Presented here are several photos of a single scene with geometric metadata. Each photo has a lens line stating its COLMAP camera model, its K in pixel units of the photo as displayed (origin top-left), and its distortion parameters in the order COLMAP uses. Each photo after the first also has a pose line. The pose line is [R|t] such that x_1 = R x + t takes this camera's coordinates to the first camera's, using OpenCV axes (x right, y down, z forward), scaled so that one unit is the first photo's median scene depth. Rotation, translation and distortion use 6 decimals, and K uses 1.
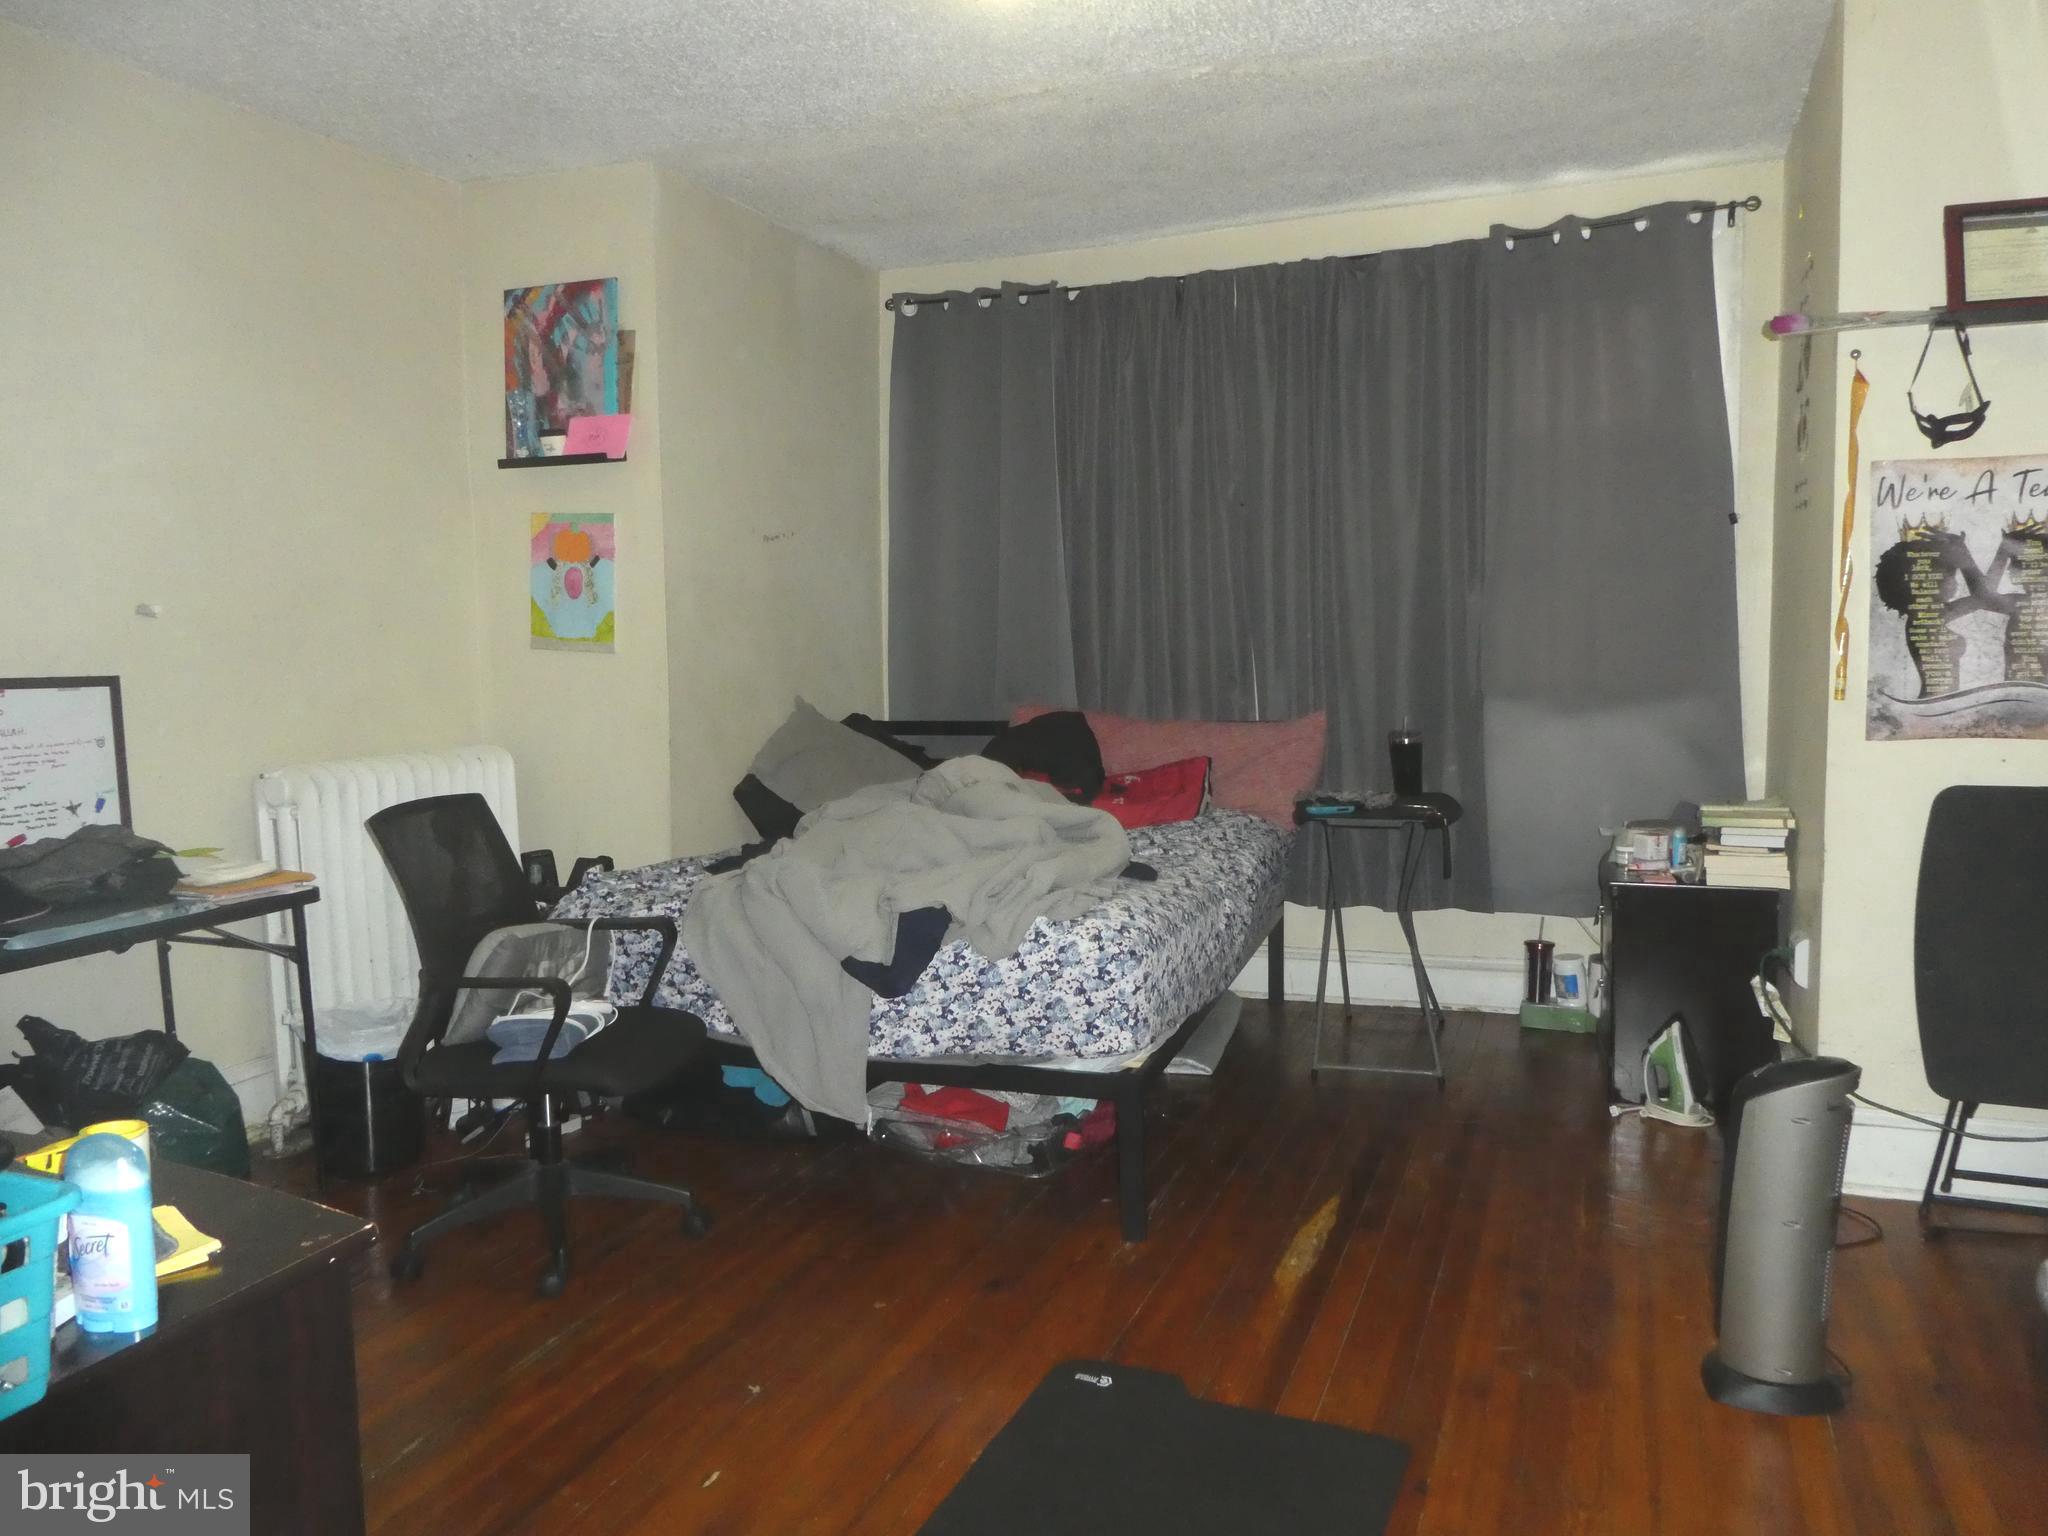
lens RADIAL K [[1420.3, 0, 1024.0], [0, 1420.3, 768.0], [0, 0, 1]] dist [-0.025859, -0.024771]
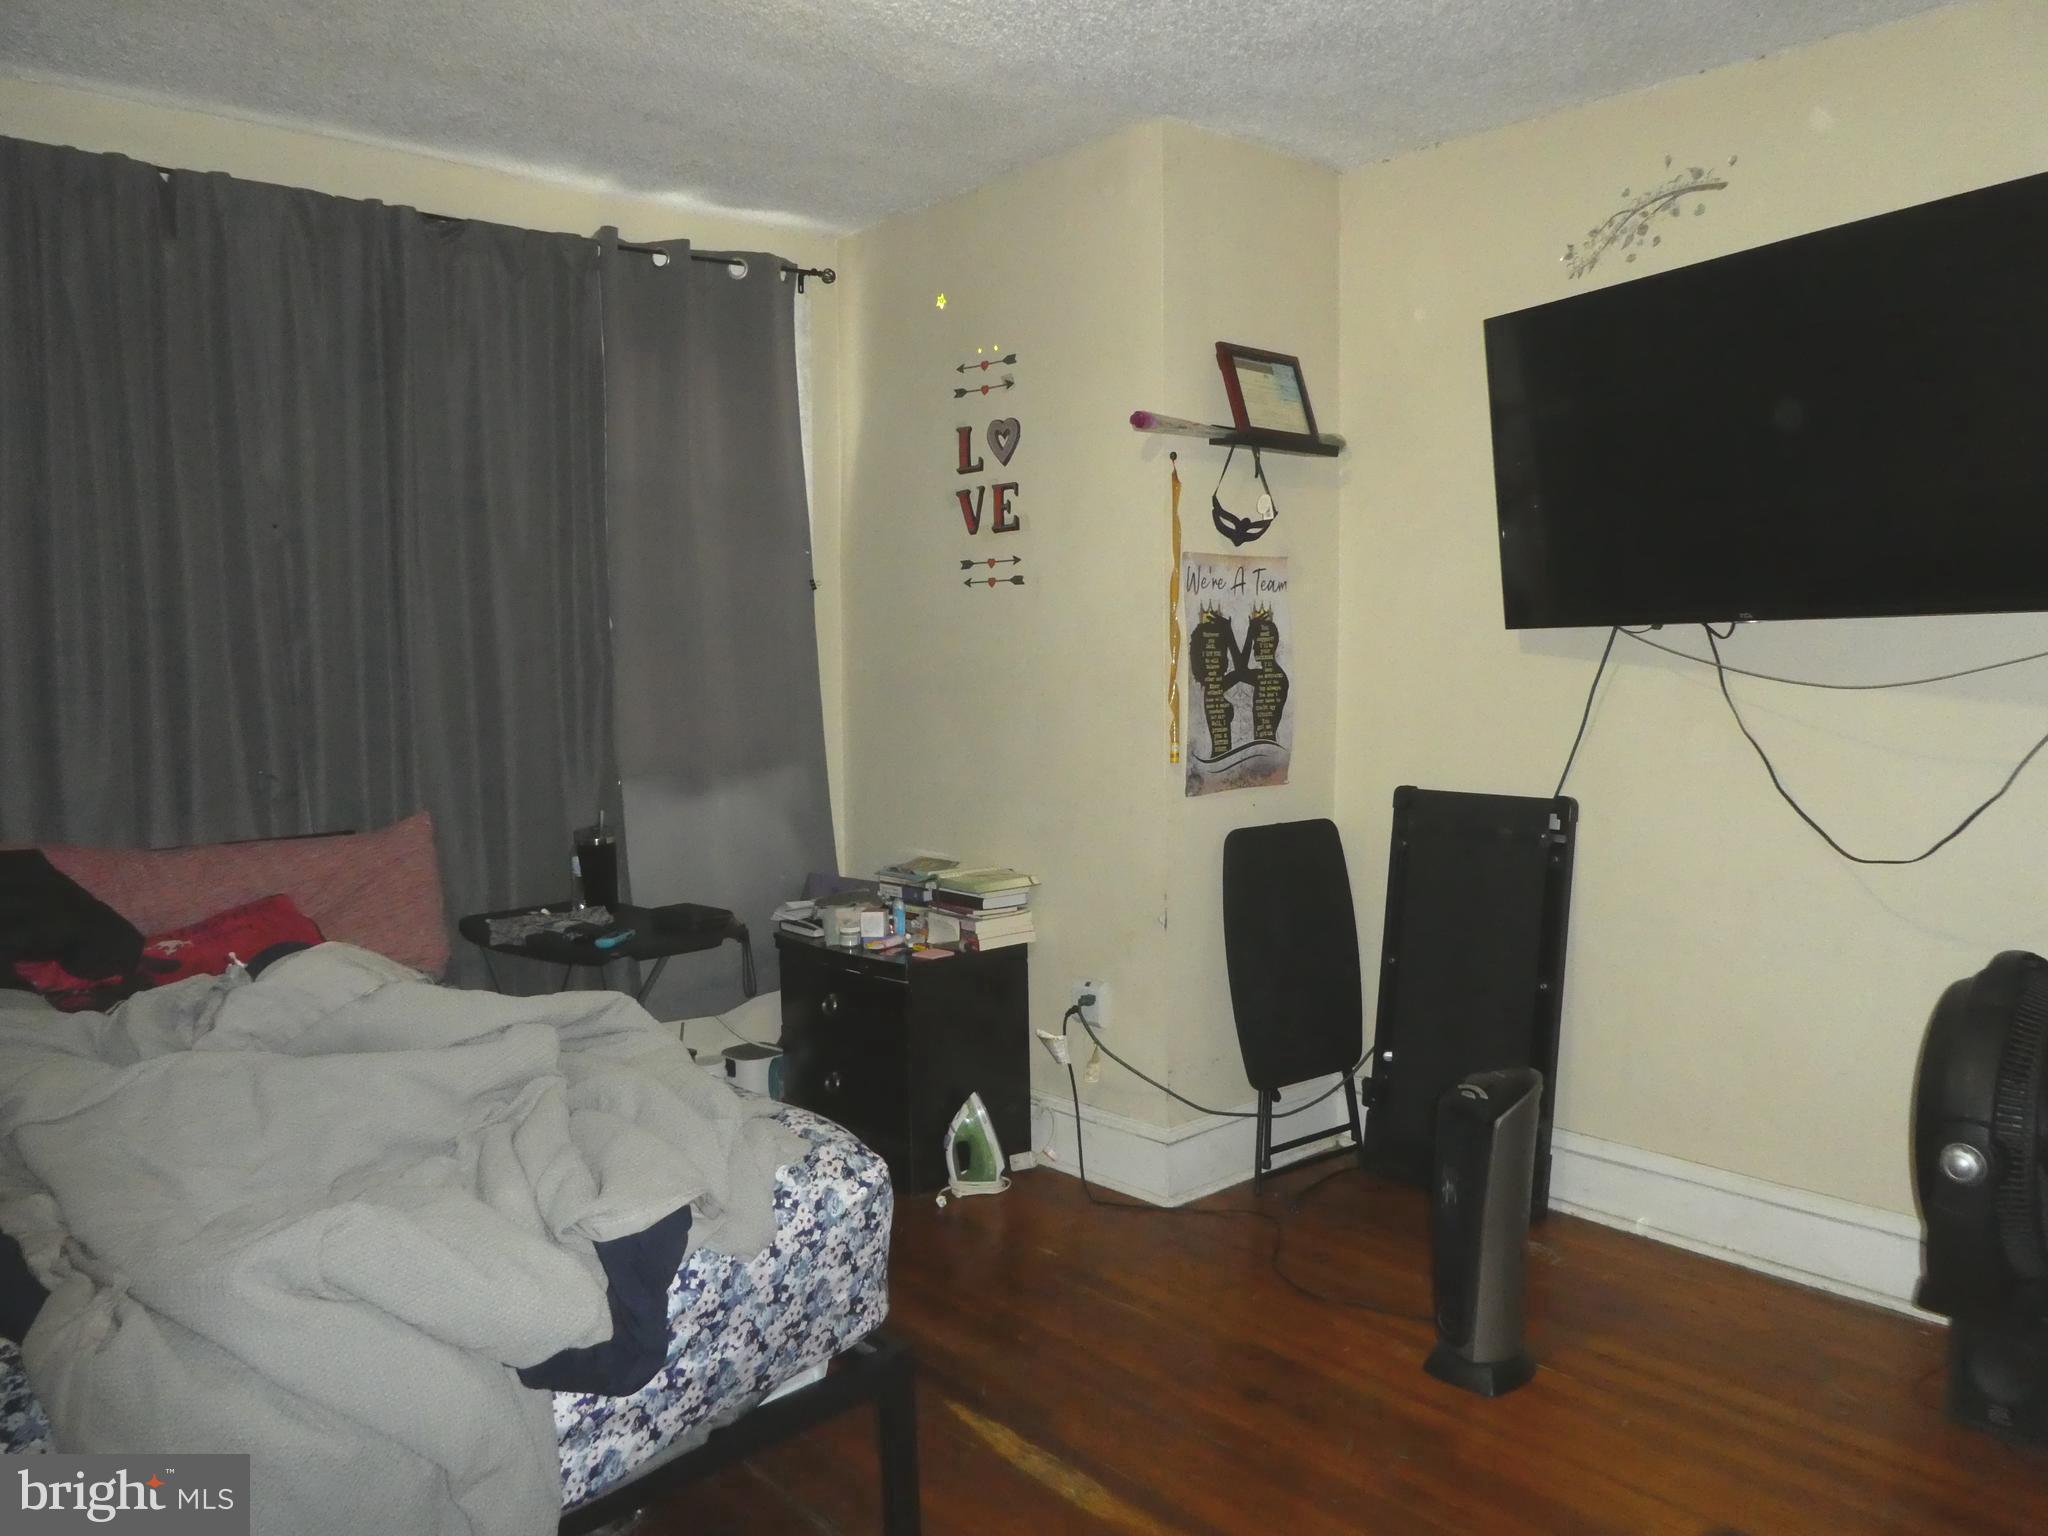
lens RADIAL K [[1464.3, 0, 1024.0], [0, 1464.3, 768.0], [0, 0, 1]] dist [-0.030378, 0.013738]
pose [[0.443880, -0.057456, 0.894242, -0.526710], [0.090753, 0.995694, 0.018927, -0.078889], [-0.891479, 0.072754, 0.447183, 0.596241]]
